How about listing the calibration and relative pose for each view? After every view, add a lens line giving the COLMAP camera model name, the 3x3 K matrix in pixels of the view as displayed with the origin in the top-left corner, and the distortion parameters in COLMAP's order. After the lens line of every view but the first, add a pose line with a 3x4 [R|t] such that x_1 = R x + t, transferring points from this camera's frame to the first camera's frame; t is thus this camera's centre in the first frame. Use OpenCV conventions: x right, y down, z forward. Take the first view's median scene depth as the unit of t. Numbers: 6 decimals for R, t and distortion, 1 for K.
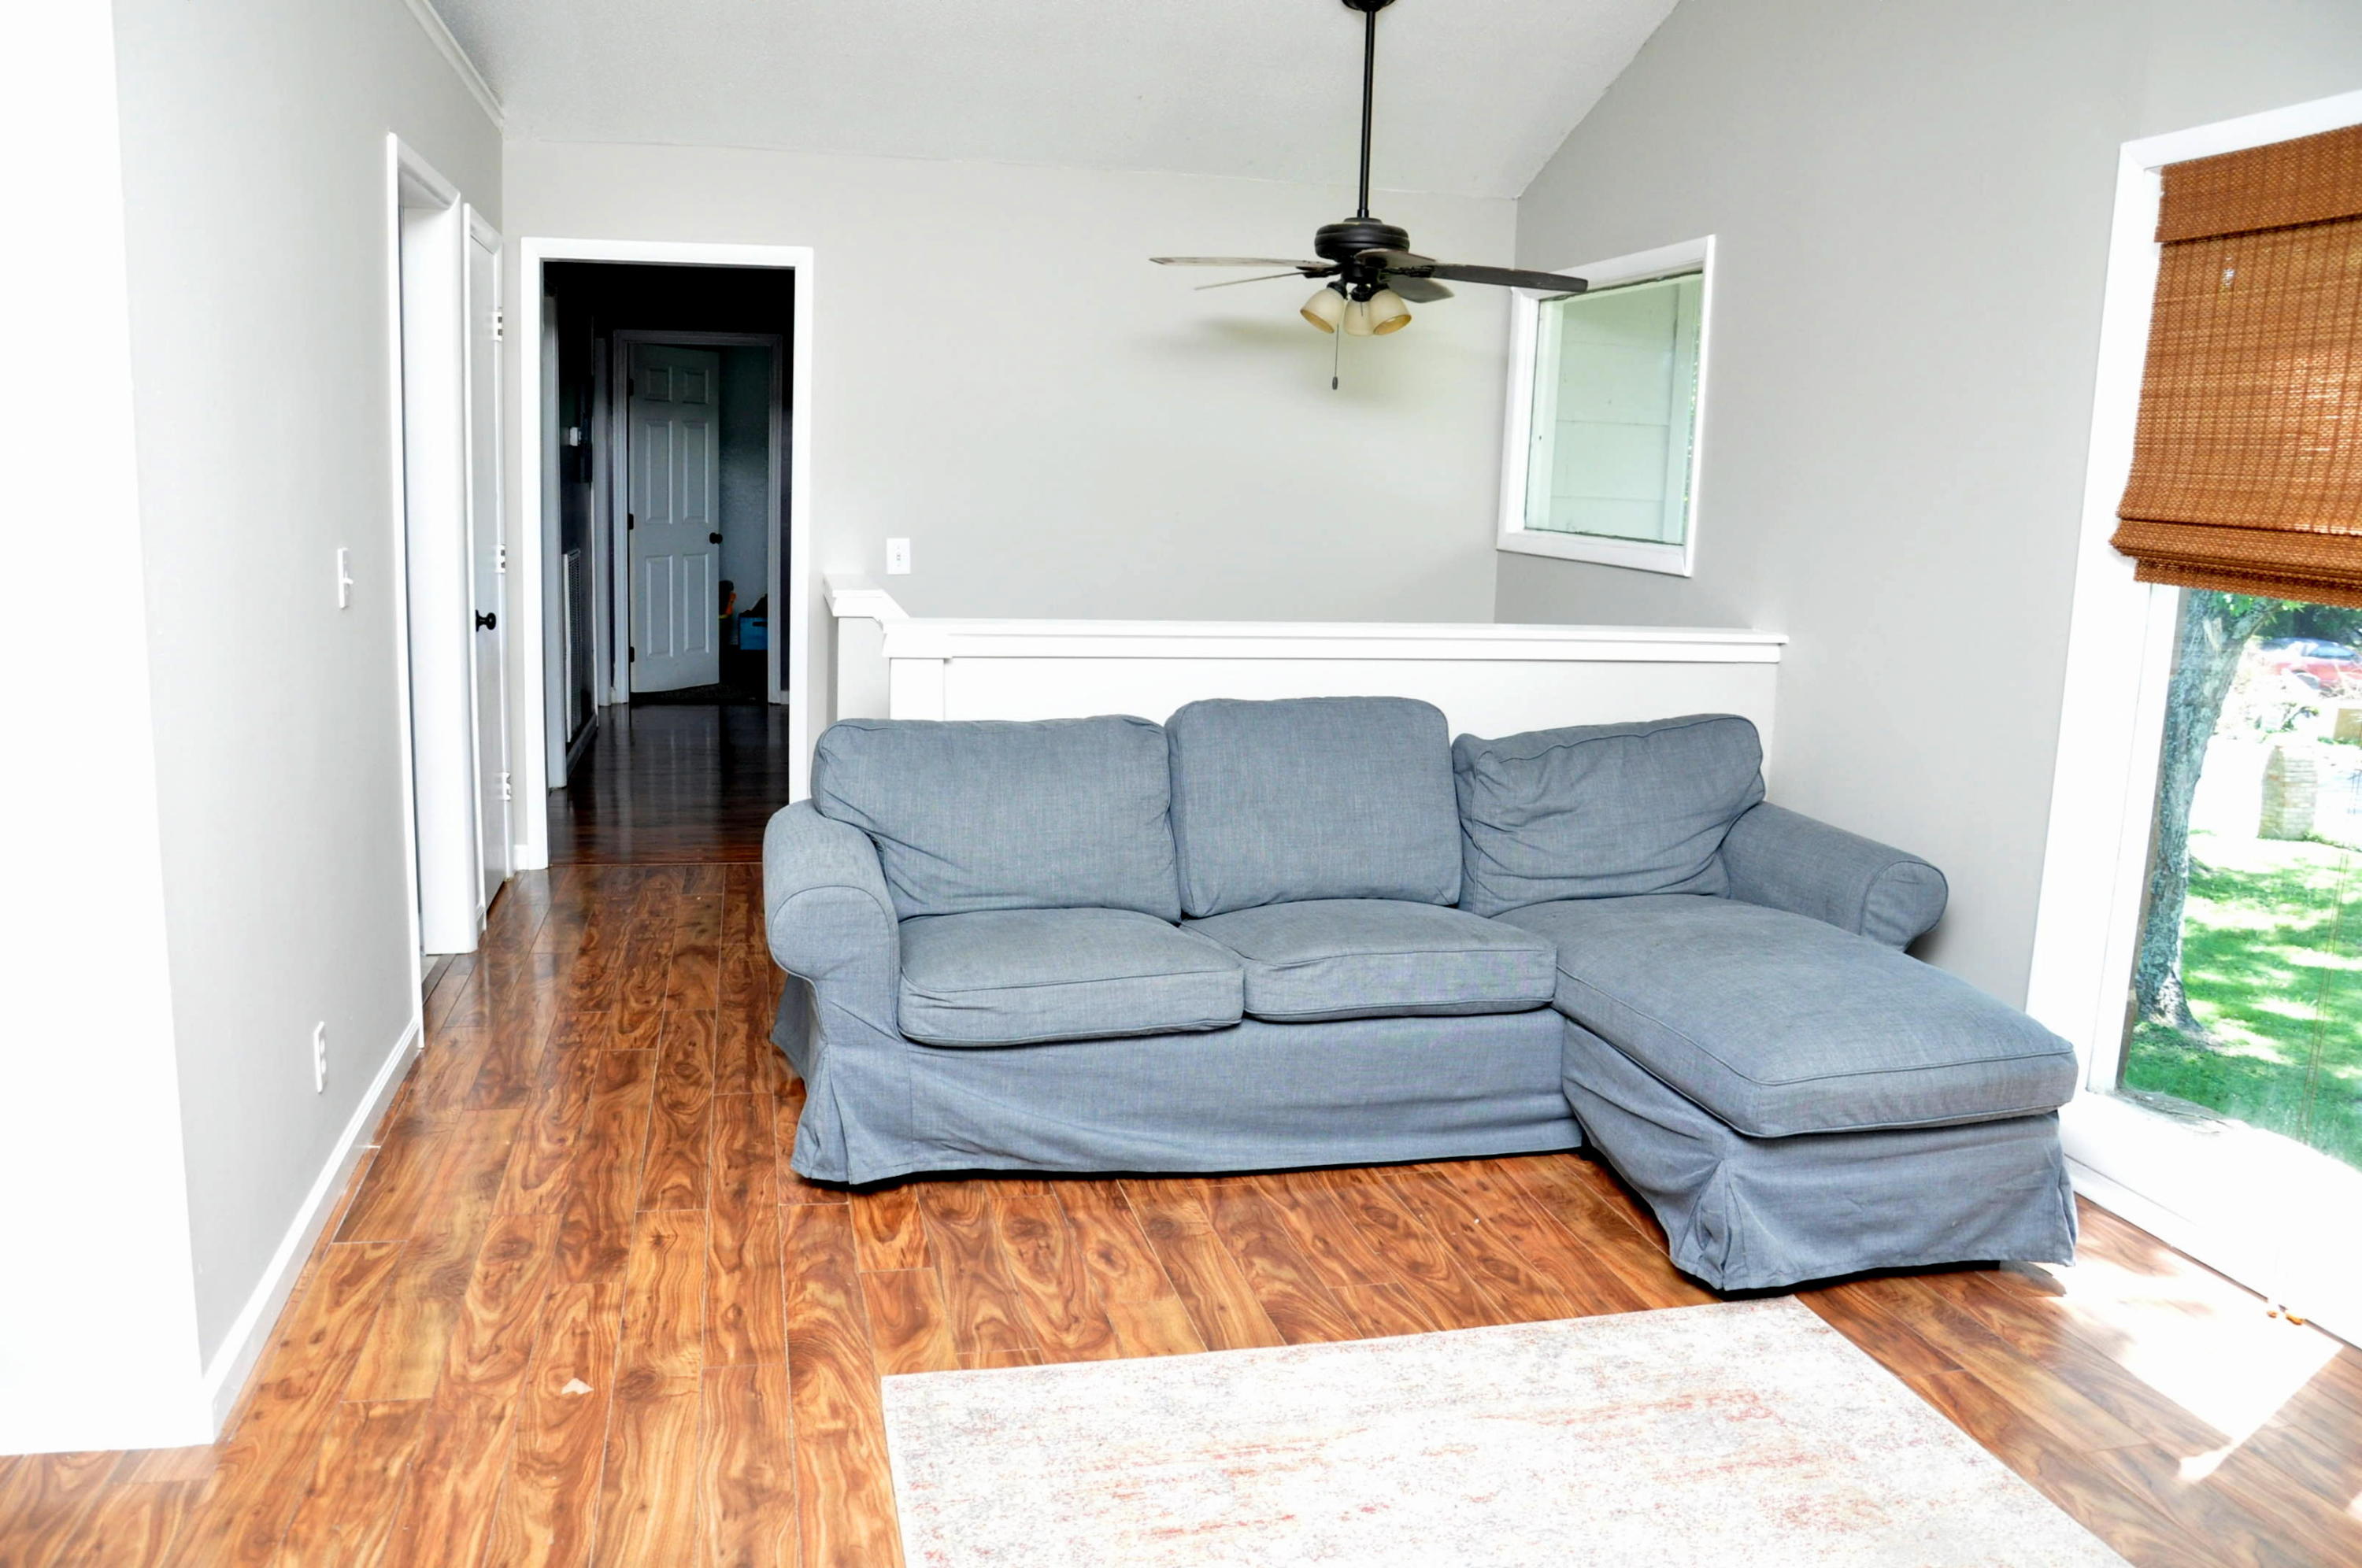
lens RADIAL K [[1833.5, 0, 1161.6], [0, 1833.5, 807.8], [0, 0, 1]] dist [-0.164310, 0.124858]
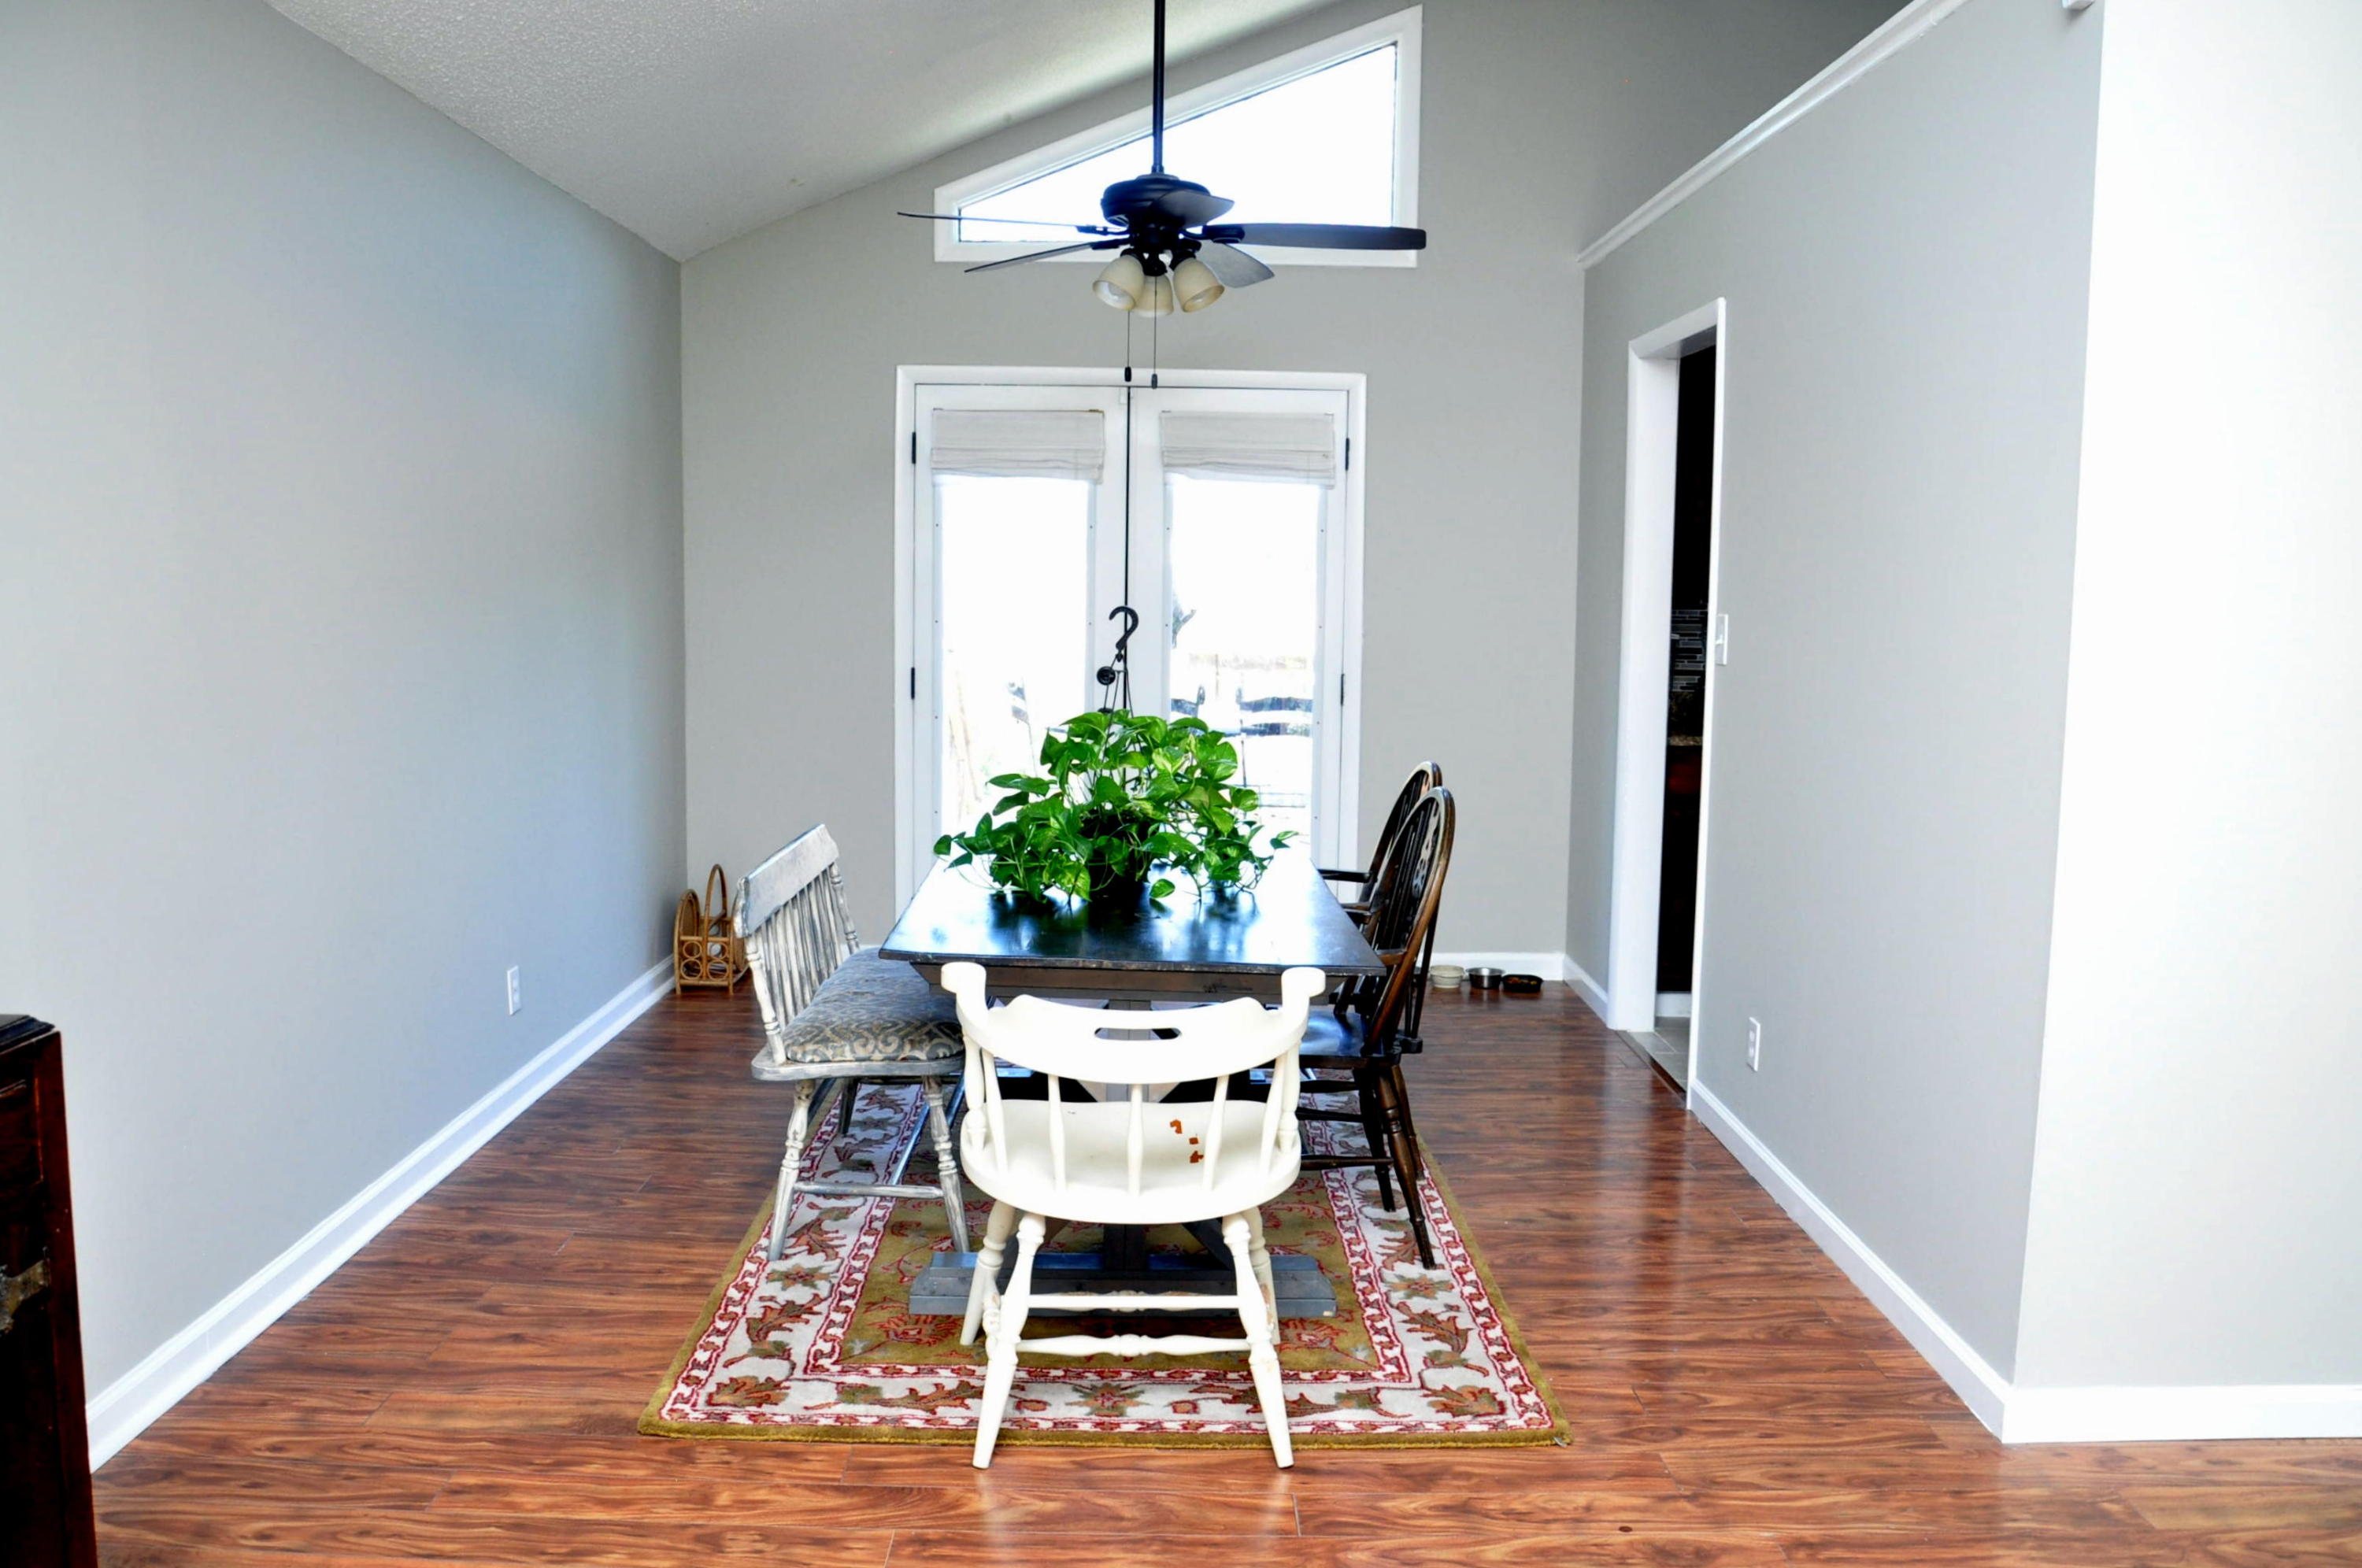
lens RADIAL K [[1833.5, 0, 1161.6], [0, 1833.5, 807.8], [0, 0, 1]] dist [-0.164310, 0.124858]
pose [[-0.222585, 0.077813, -0.971803, 0.509695], [-0.193407, 0.973473, 0.122245, -0.057913], [0.955536, 0.215163, -0.201631, 0.469020]]
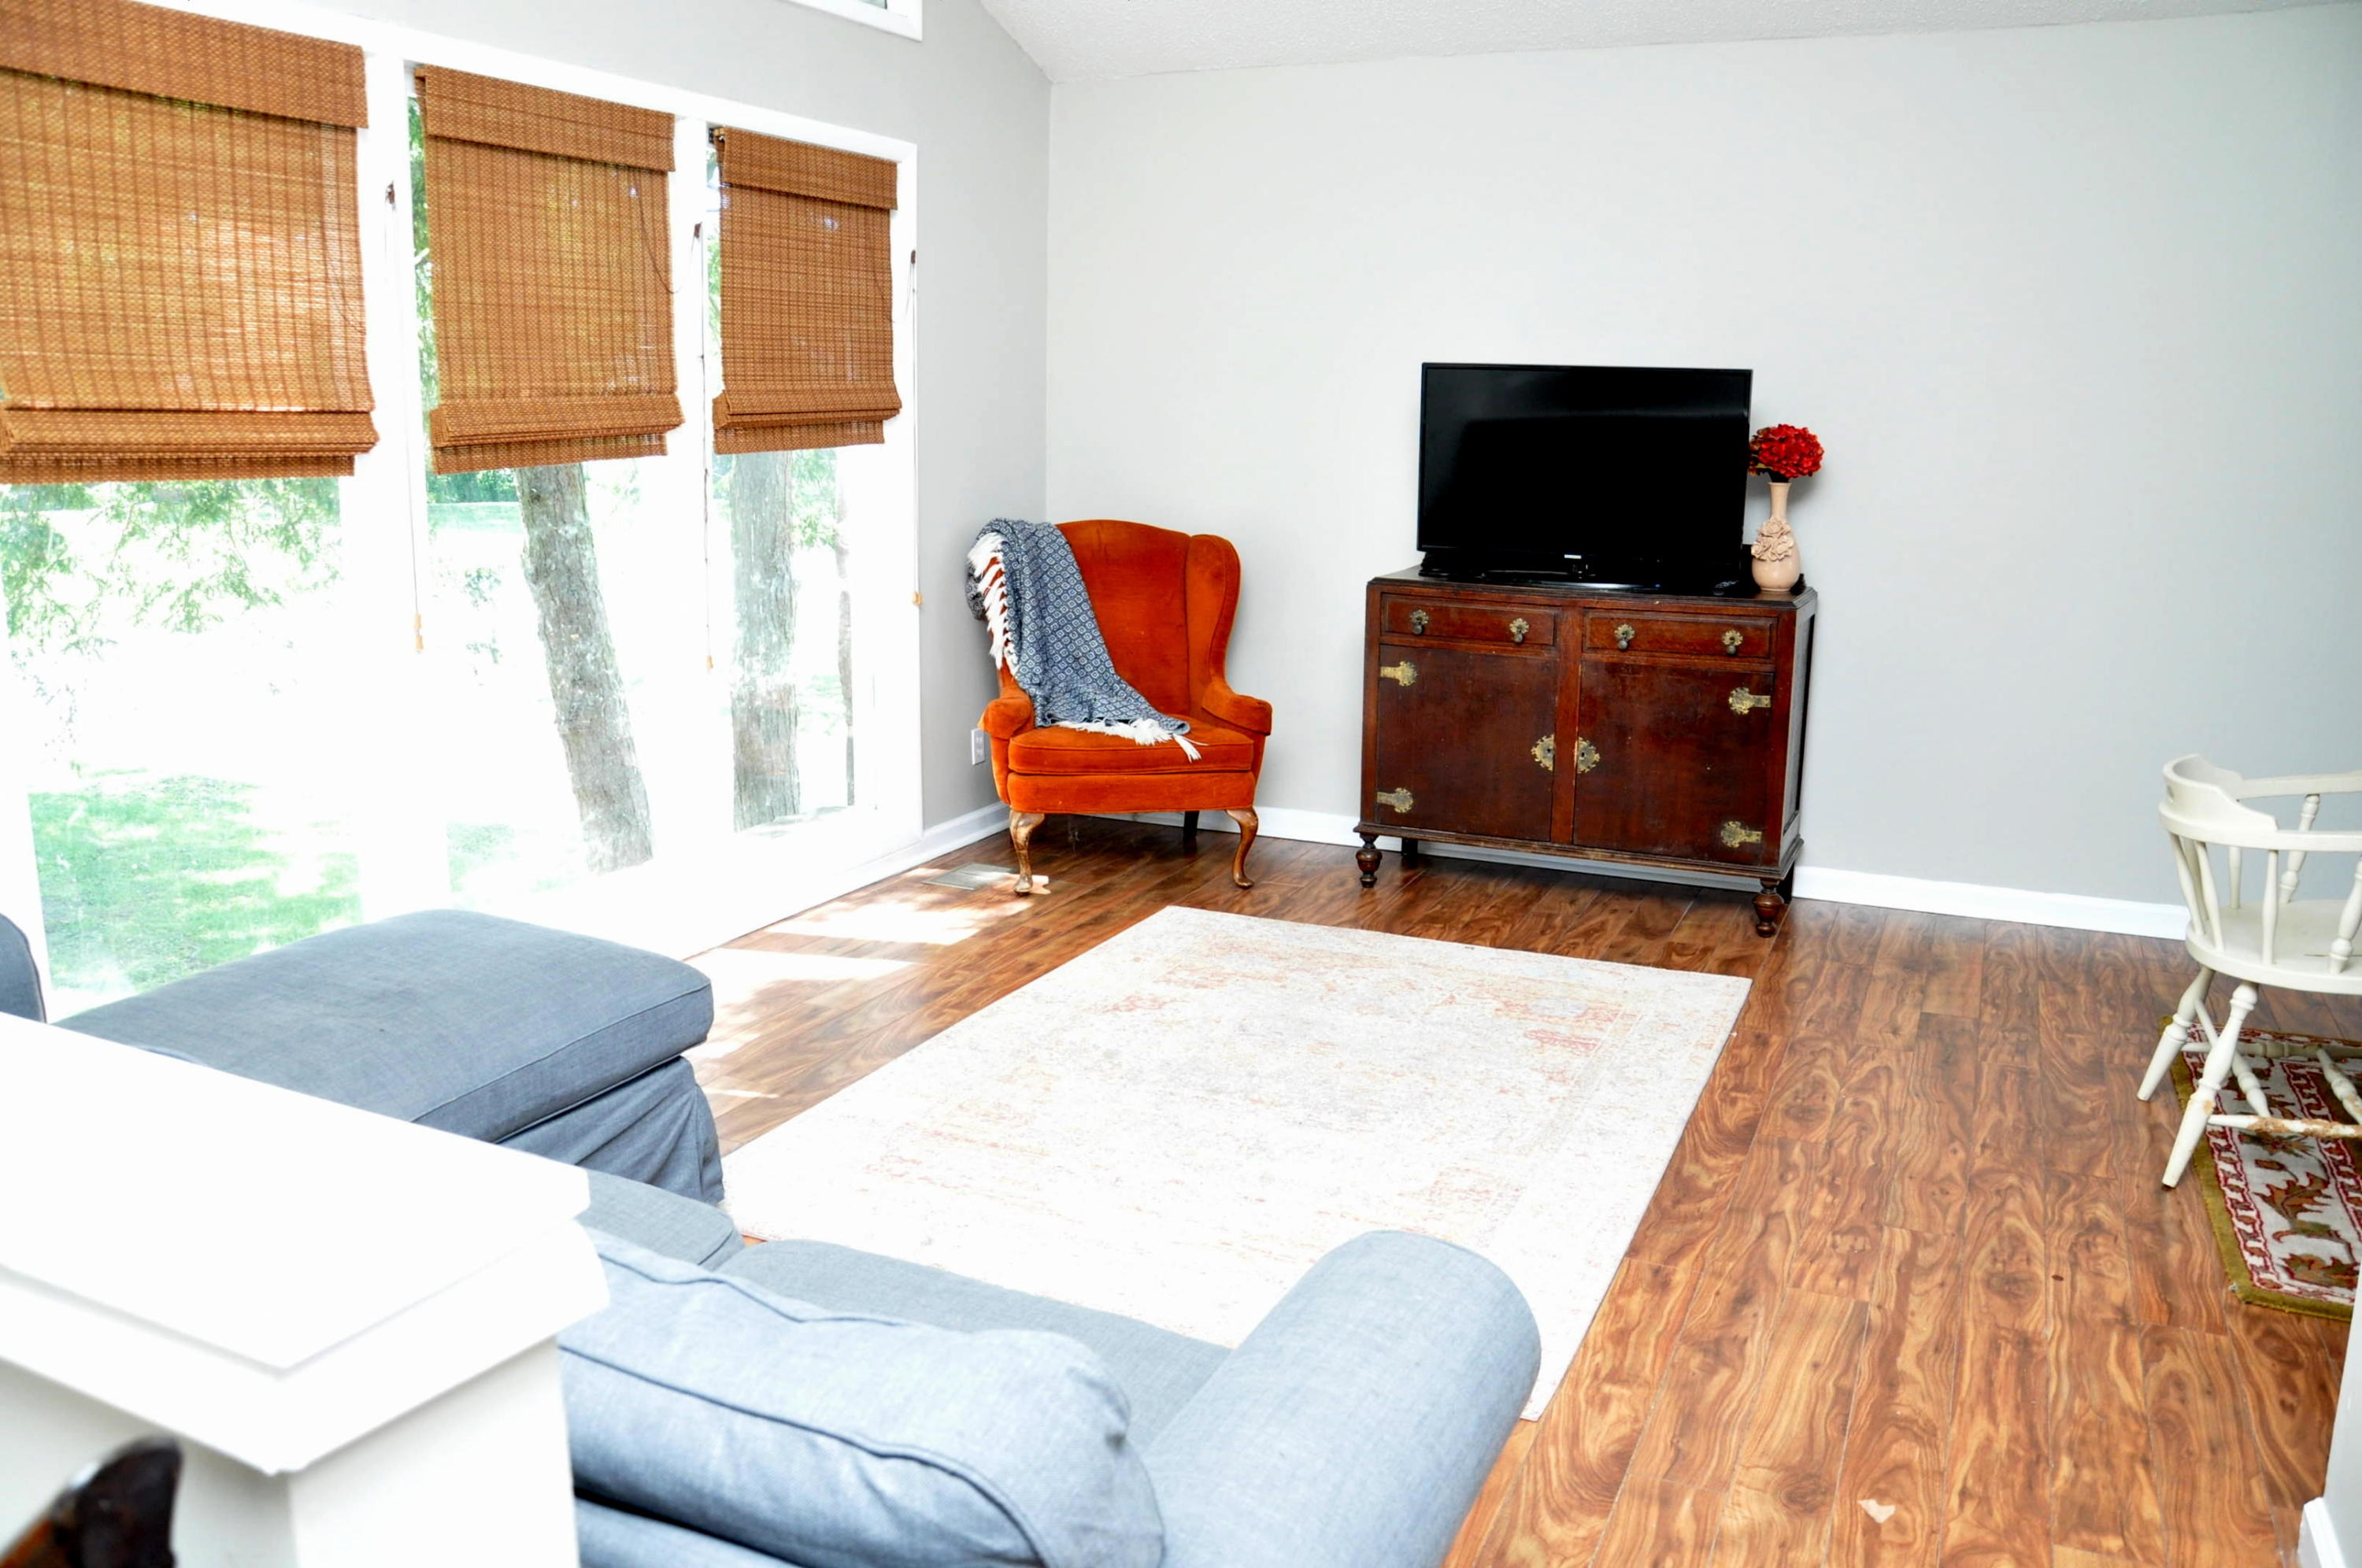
lens RADIAL K [[1833.5, 0, 1161.6], [0, 1833.5, 807.8], [0, 0, 1]] dist [-0.164310, 0.124858]
pose [[-0.790645, -0.170838, 0.587958, -0.412109], [0.075815, 0.925578, 0.370888, -0.270253], [-0.607563, 0.337817, -0.718851, 1.413886]]
